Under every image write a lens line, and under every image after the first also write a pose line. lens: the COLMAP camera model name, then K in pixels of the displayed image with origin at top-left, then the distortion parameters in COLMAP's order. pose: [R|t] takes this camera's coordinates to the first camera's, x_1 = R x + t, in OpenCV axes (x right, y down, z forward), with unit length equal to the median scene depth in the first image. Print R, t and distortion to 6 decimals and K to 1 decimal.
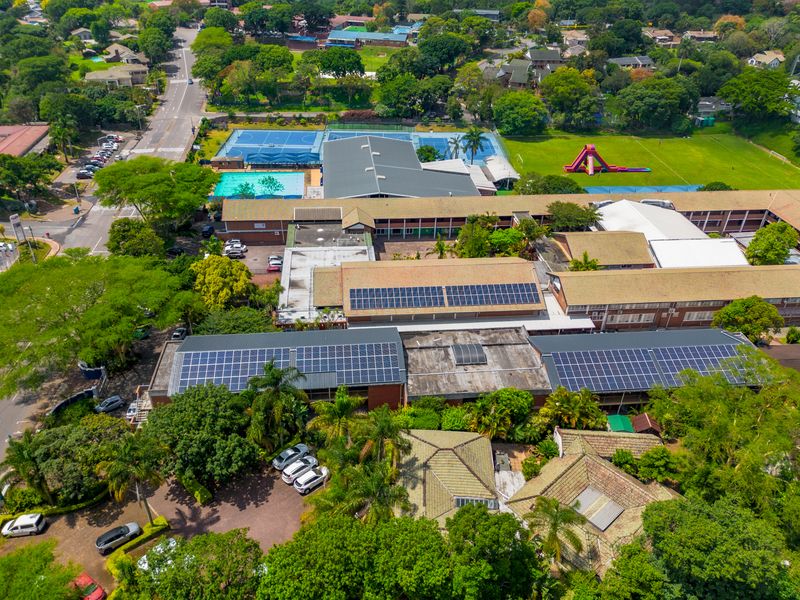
lens RADIAL K [[579.2, 0, 400.0], [0, 579.2, 300.0], [0, 0, 1]] dist [0.065956, -0.072983]
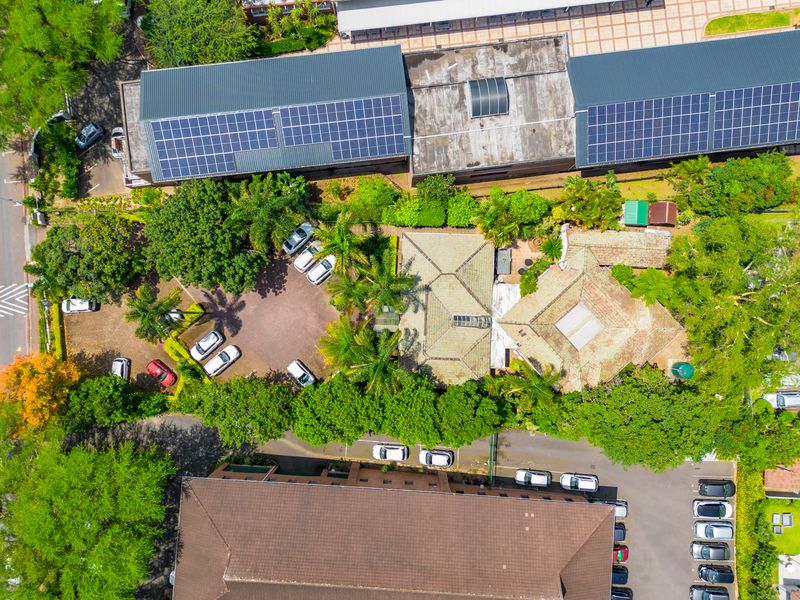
lens RADIAL K [[579.2, 0, 400.0], [0, 579.2, 300.0], [0, 0, 1]] dist [0.065956, -0.072983]
pose [[0.999359, 0.002460, -0.035702, 0.023810], [0.027980, 0.568278, 0.822360, -0.432799], [0.022312, -0.822833, 0.567846, 0.292533]]
